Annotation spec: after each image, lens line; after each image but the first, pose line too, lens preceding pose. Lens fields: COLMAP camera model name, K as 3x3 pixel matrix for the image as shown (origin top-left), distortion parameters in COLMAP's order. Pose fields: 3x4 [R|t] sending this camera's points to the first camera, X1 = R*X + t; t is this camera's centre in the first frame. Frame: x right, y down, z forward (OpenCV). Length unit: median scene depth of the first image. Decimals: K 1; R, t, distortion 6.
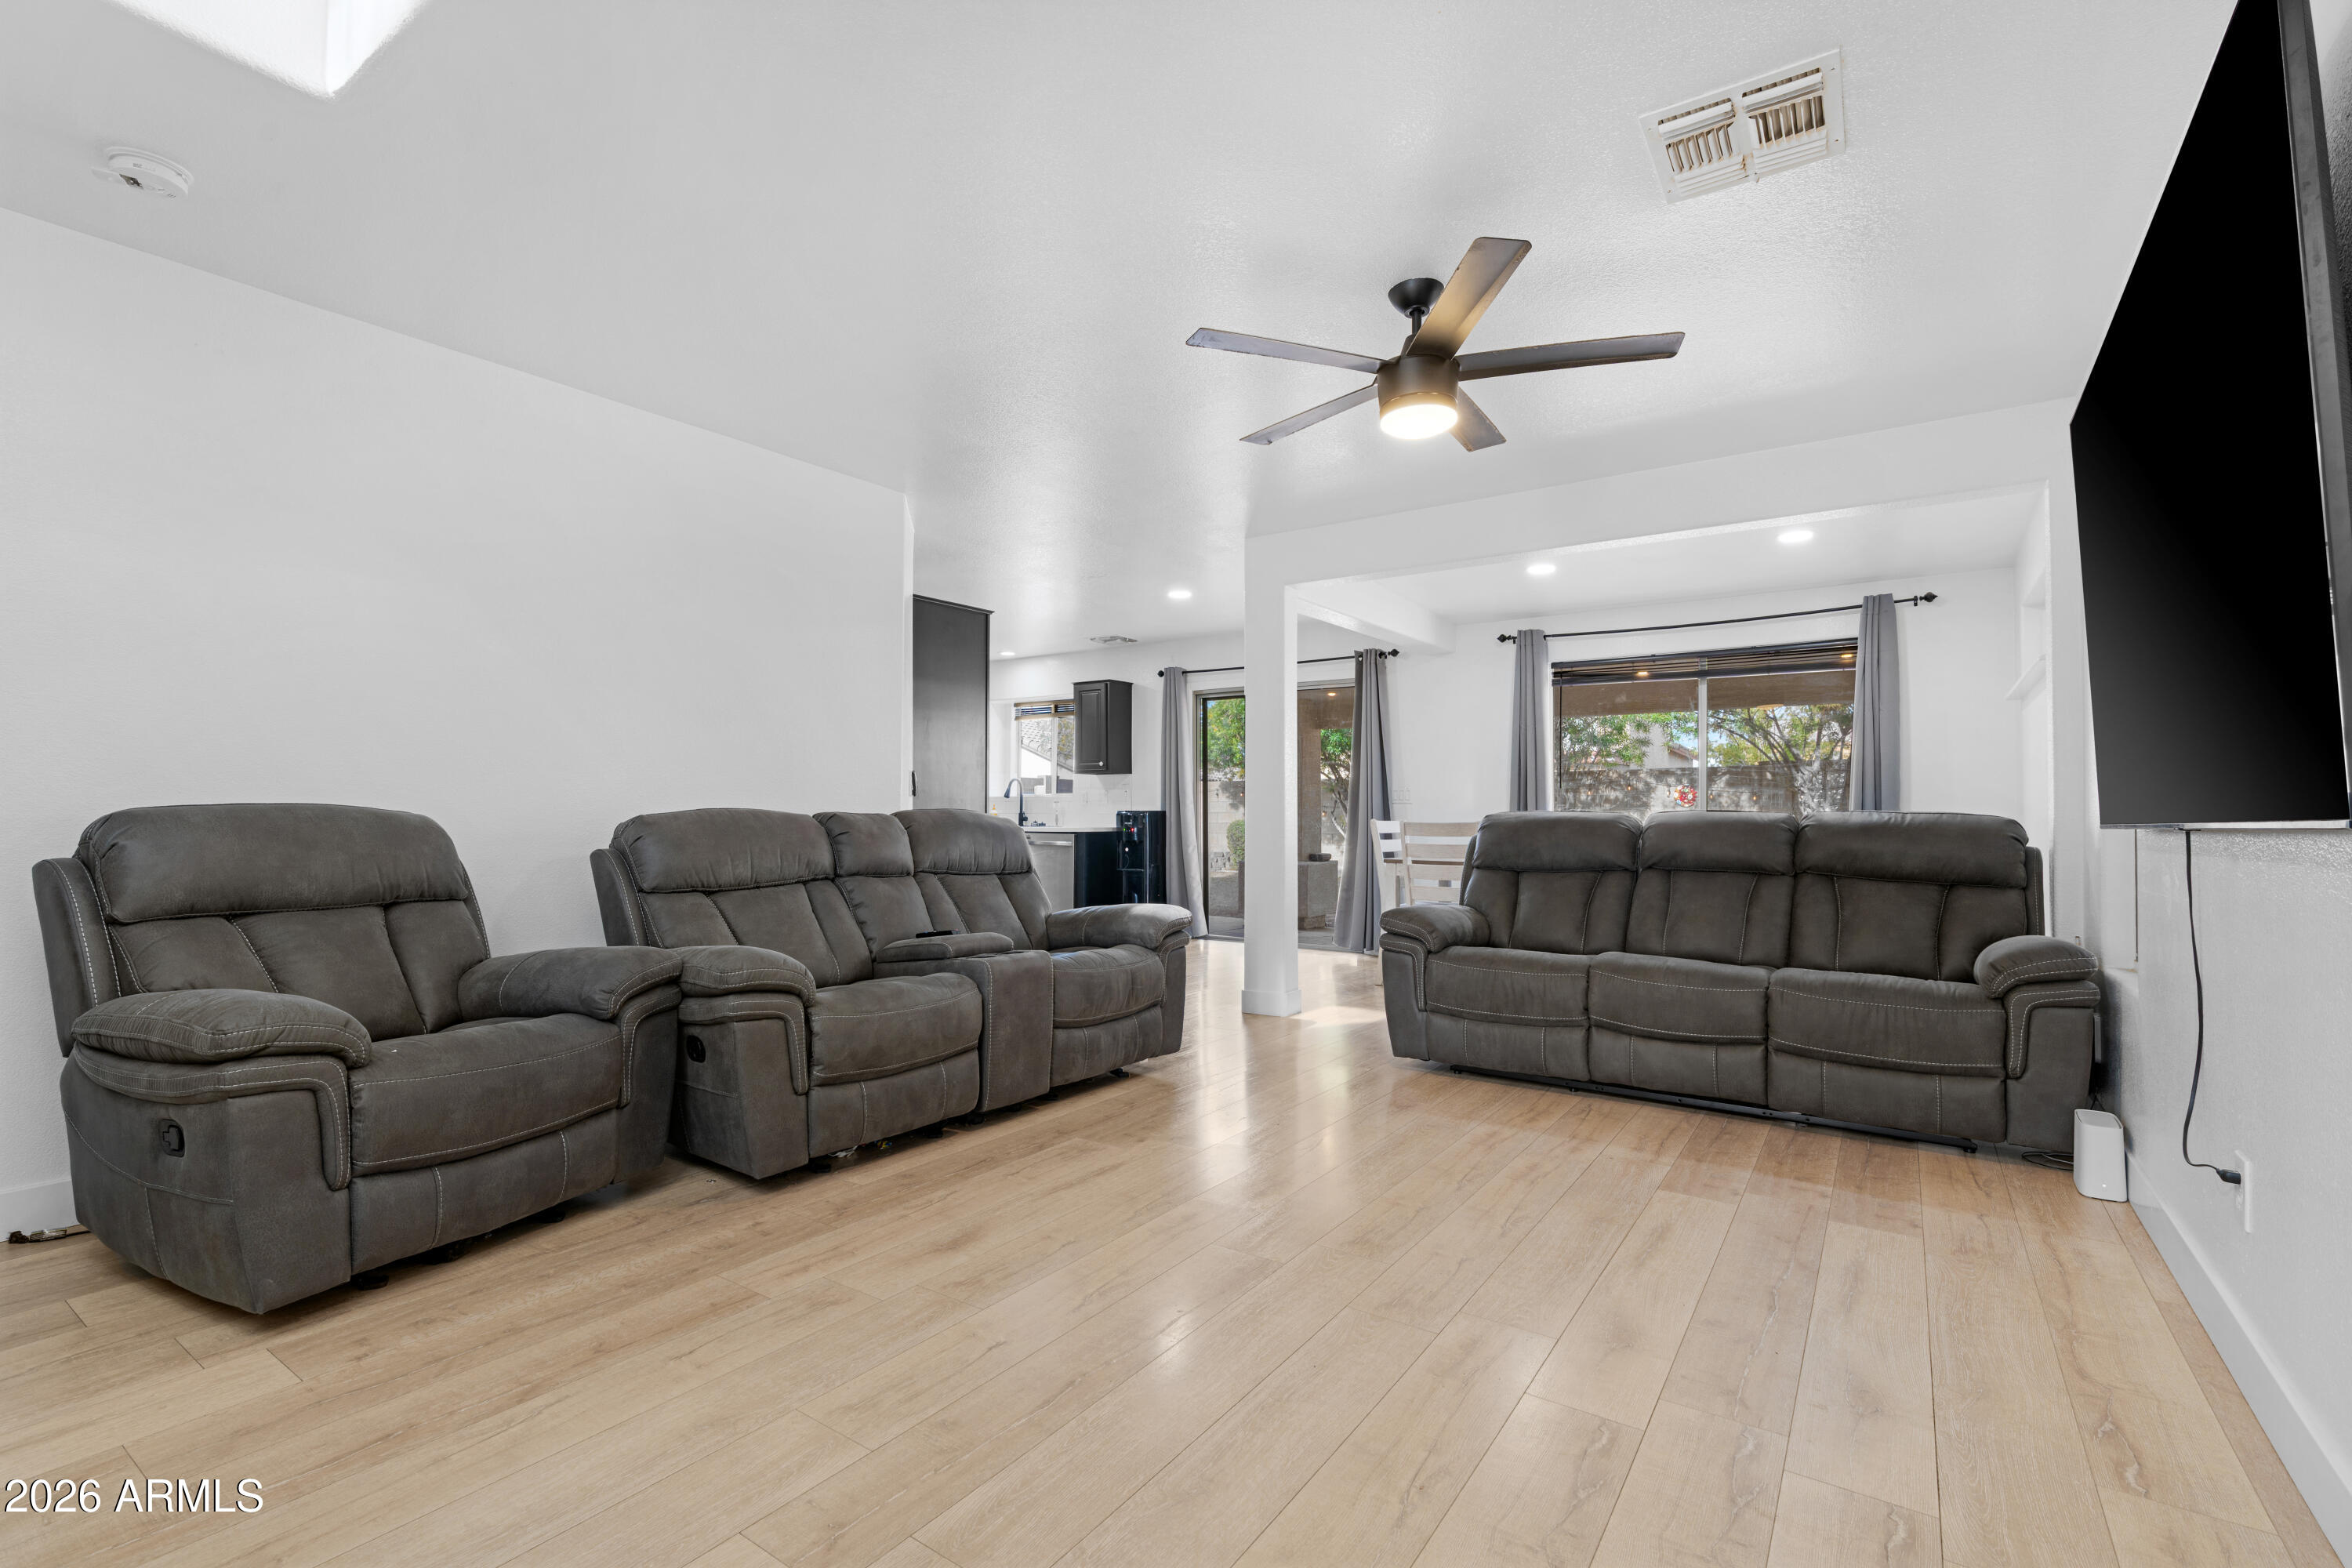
lens RADIAL K [[1067.4, 0, 1154.9], [0, 1067.4, 776.9], [0, 0, 1]] dist [-0.003411, 0.000253]
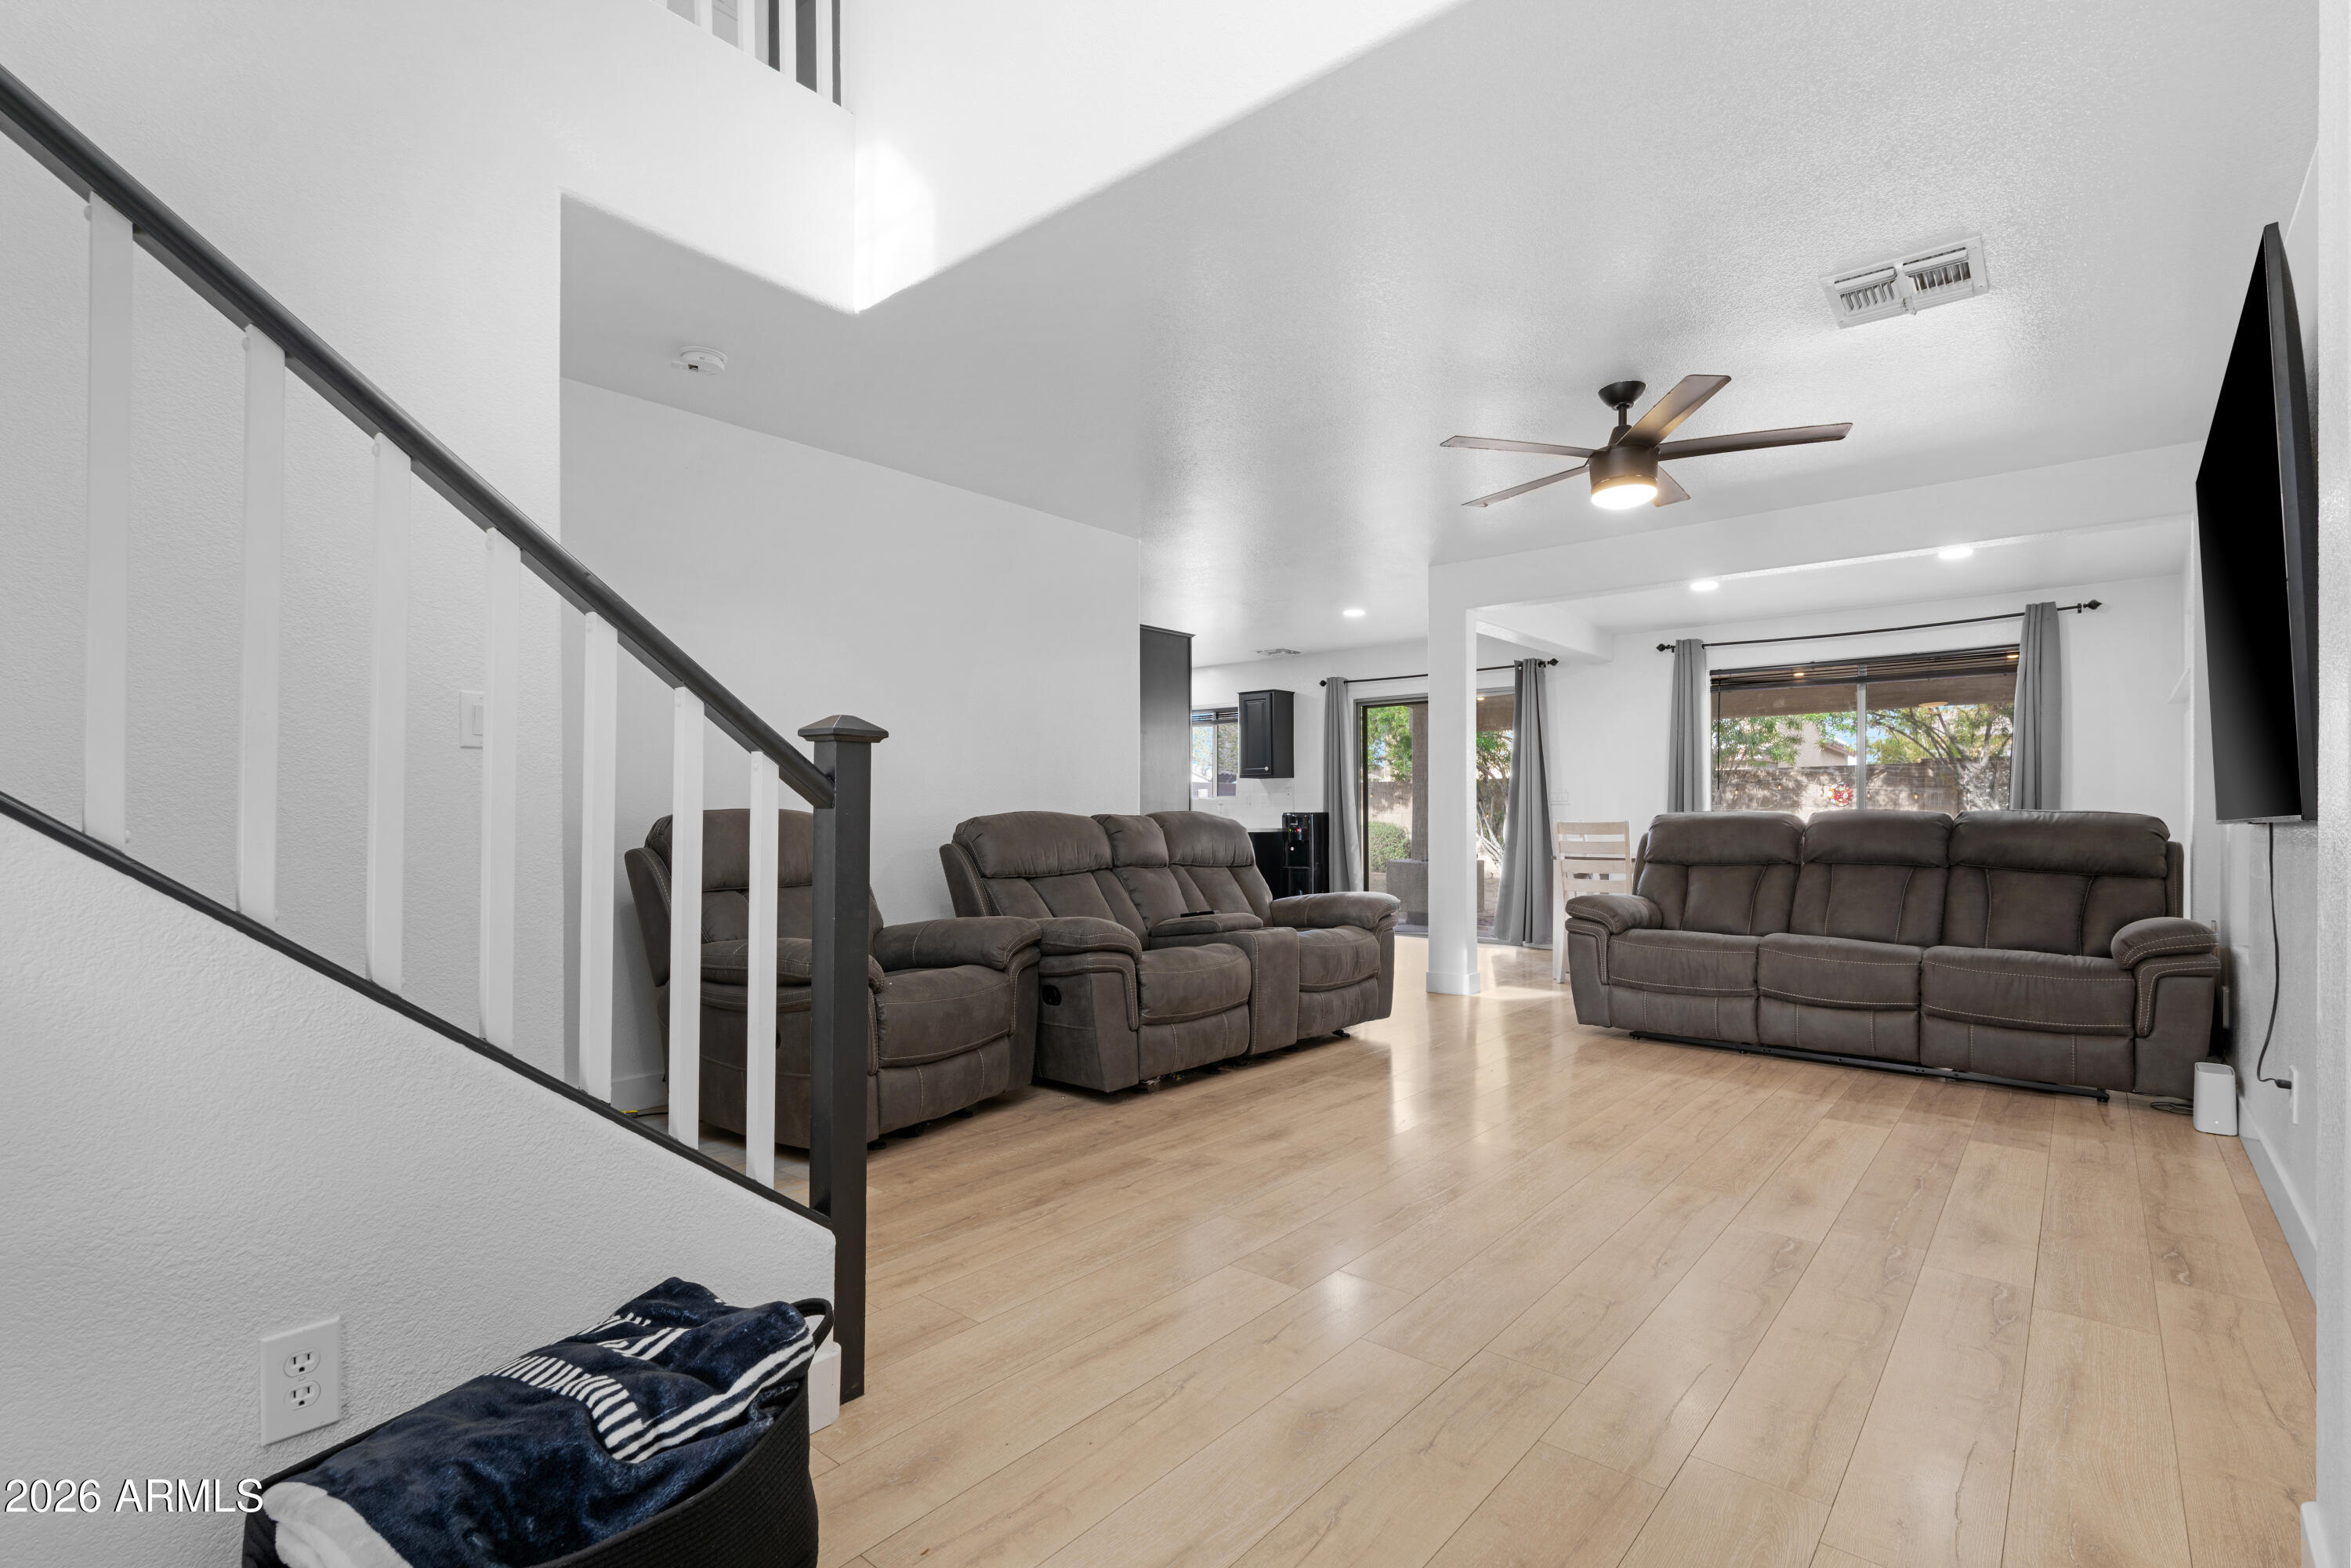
lens RADIAL K [[1105.8, 0, 1155.5], [0, 1105.8, 803.7], [0, 0, 1]] dist [0.000201, 0.000809]
pose [[0.995826, -0.004466, -0.091159, -0.134079], [0.006617, 0.999706, 0.023311, -0.008294], [0.091028, -0.023817, 0.995563, -0.251009]]
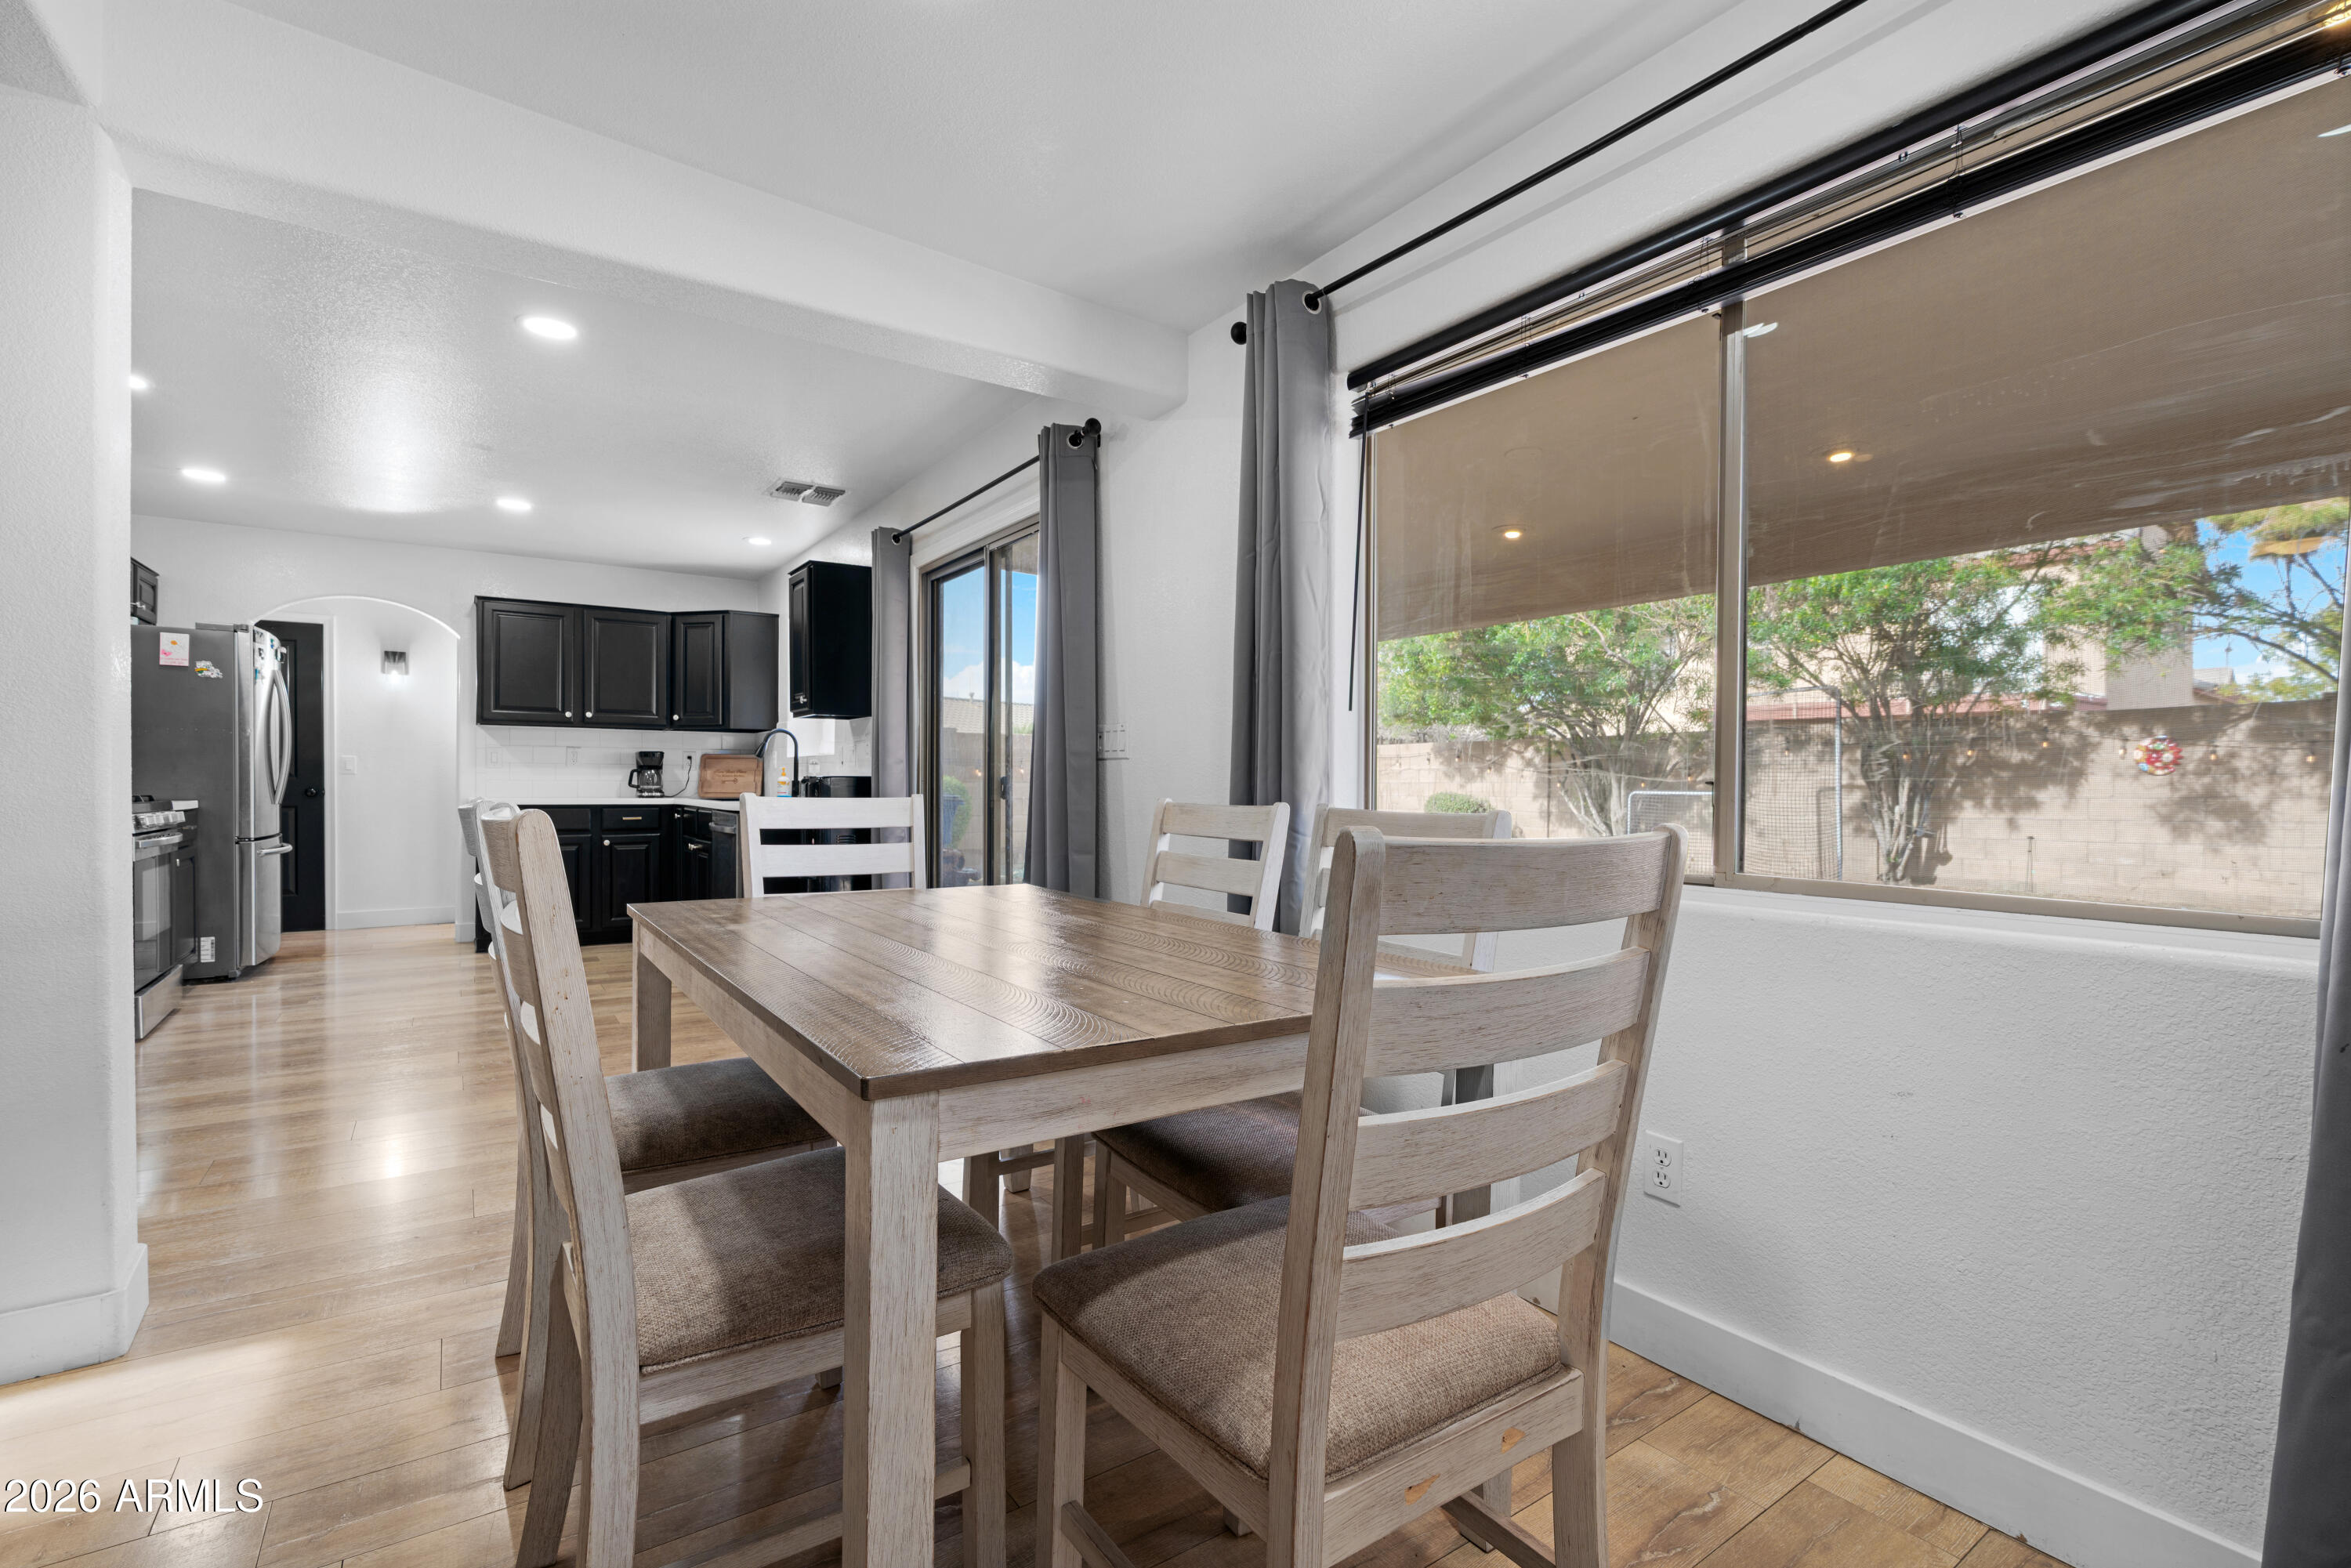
lens RADIAL K [[1040.2, 0, 1160.6], [0, 1040.2, 785.7], [0, 0, 1]] dist [-0.002020, -0.000151]
pose [[0.935911, 0.001337, -0.352233, 0.788674], [0.010177, 0.999473, 0.030837, 0.046113], [0.352089, -0.032445, 0.935404, 1.136401]]
